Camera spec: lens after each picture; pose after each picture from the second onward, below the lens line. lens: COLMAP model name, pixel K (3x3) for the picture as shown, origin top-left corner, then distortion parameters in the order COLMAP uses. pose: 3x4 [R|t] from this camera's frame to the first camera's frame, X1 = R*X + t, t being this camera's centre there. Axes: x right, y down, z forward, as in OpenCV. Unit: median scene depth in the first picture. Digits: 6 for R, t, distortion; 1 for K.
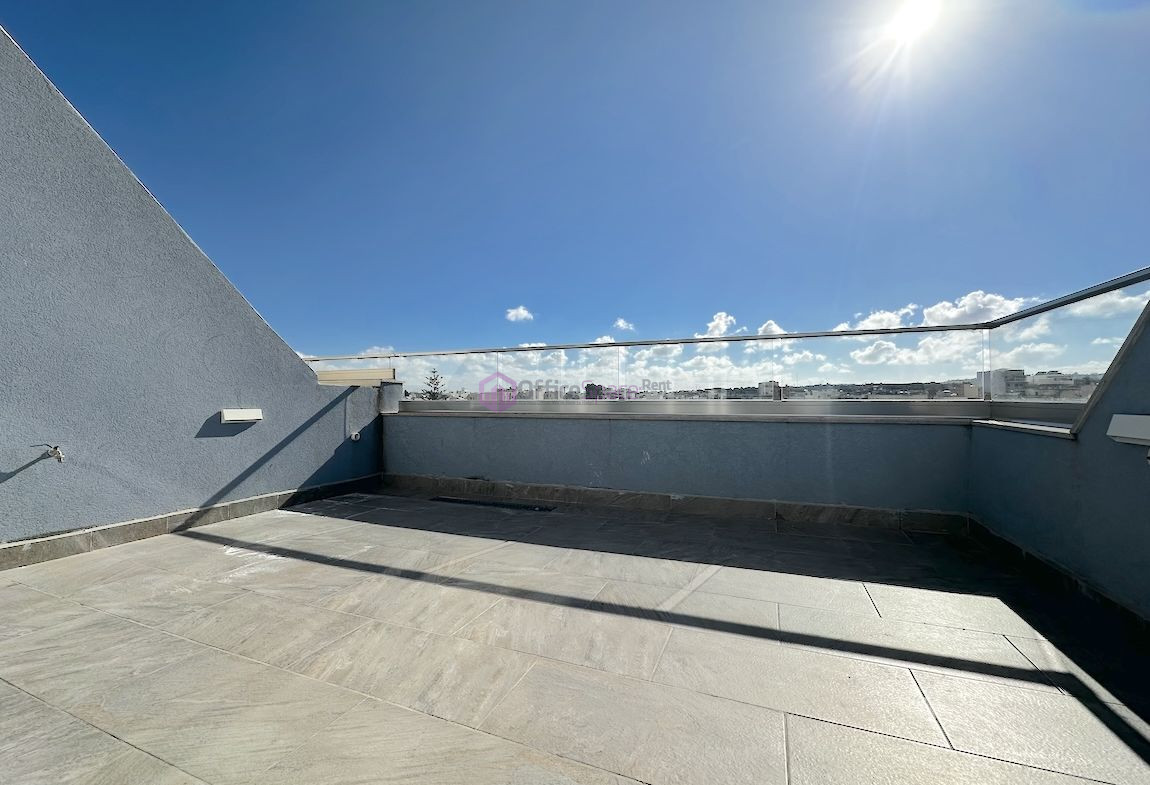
lens RADIAL K [[457.9, 0, 575.0], [0, 457.9, 392.5], [0, 0, 1]] dist [-0.000456, 0.000250]
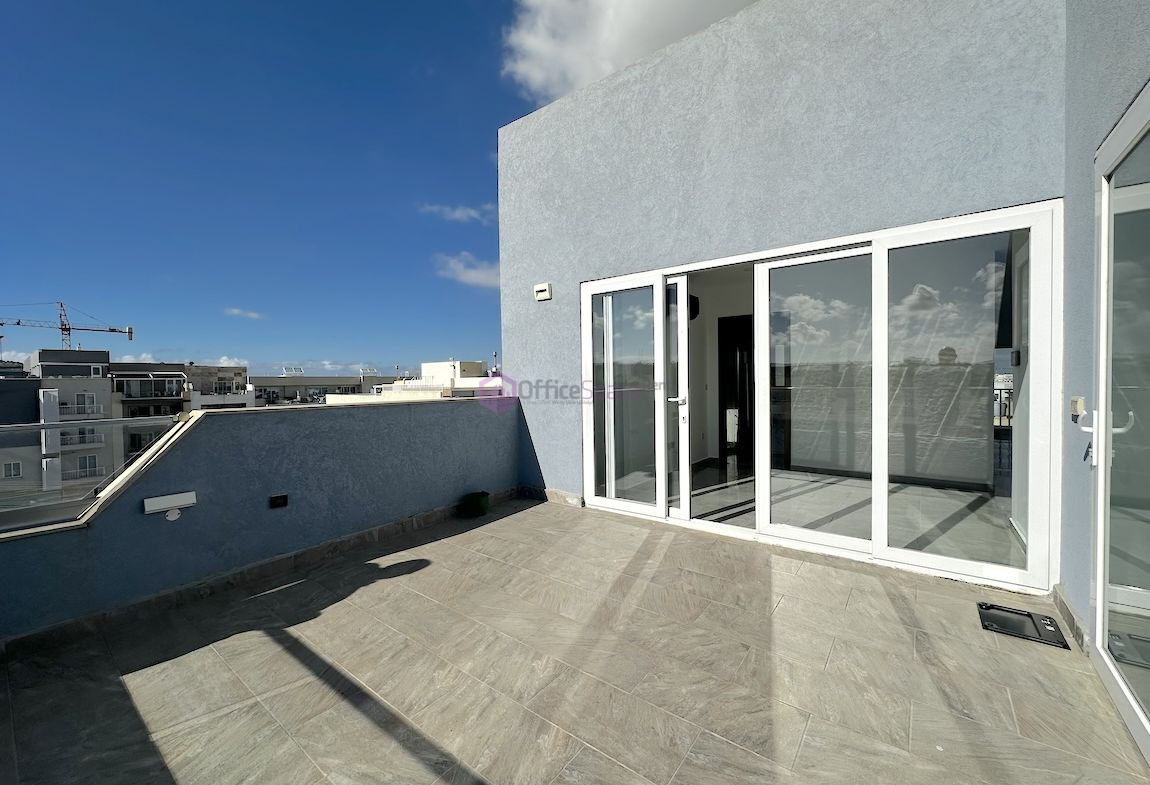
lens RADIAL K [[457.9, 0, 575.0], [0, 457.9, 392.5], [0, 0, 1]] dist [-0.000456, 0.000250]
pose [[-0.967774, 0.012331, 0.251519, -0.699892], [0.016714, 0.999743, 0.015299, -0.274188], [-0.251266, 0.019010, -0.967731, 1.673442]]
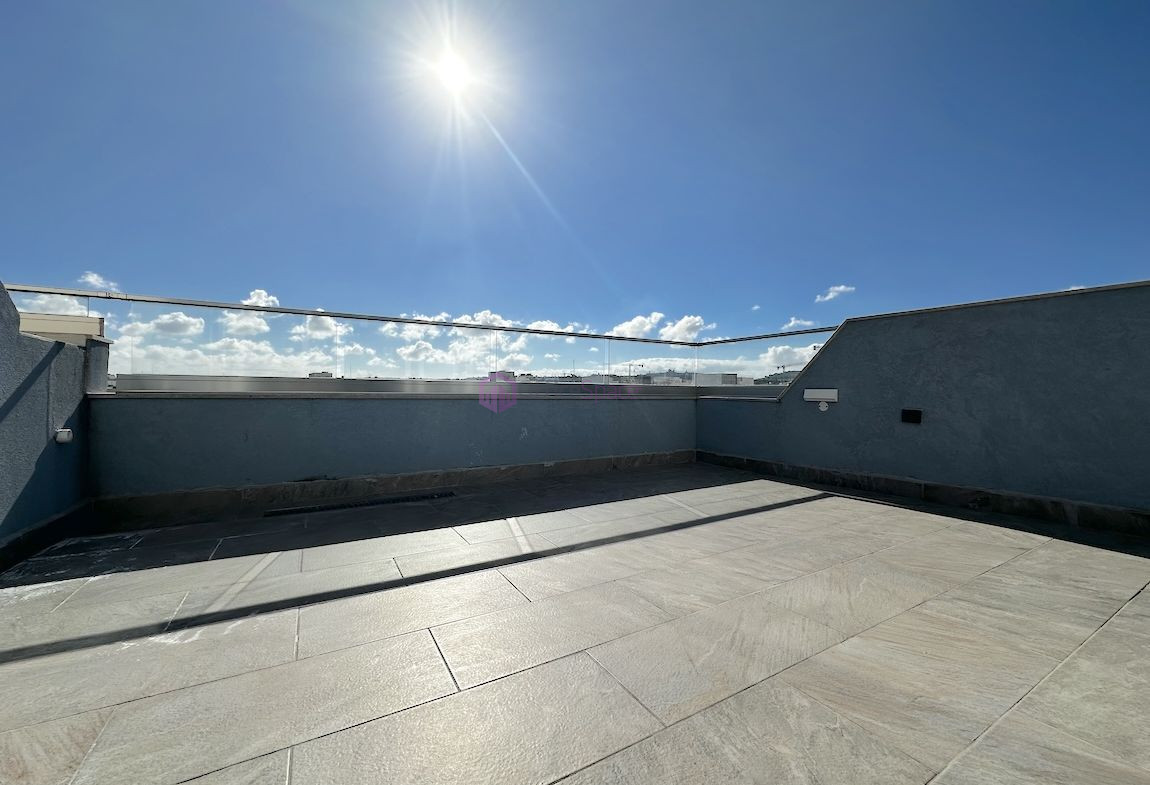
lens RADIAL K [[457.9, 0, 575.0], [0, 457.9, 392.5], [0, 0, 1]] dist [-0.000456, 0.000250]
pose [[0.605268, 0.008032, 0.795981, -1.041759], [-0.021077, 0.999760, 0.005939, 0.054204], [-0.795742, -0.020372, 0.605292, 0.361429]]
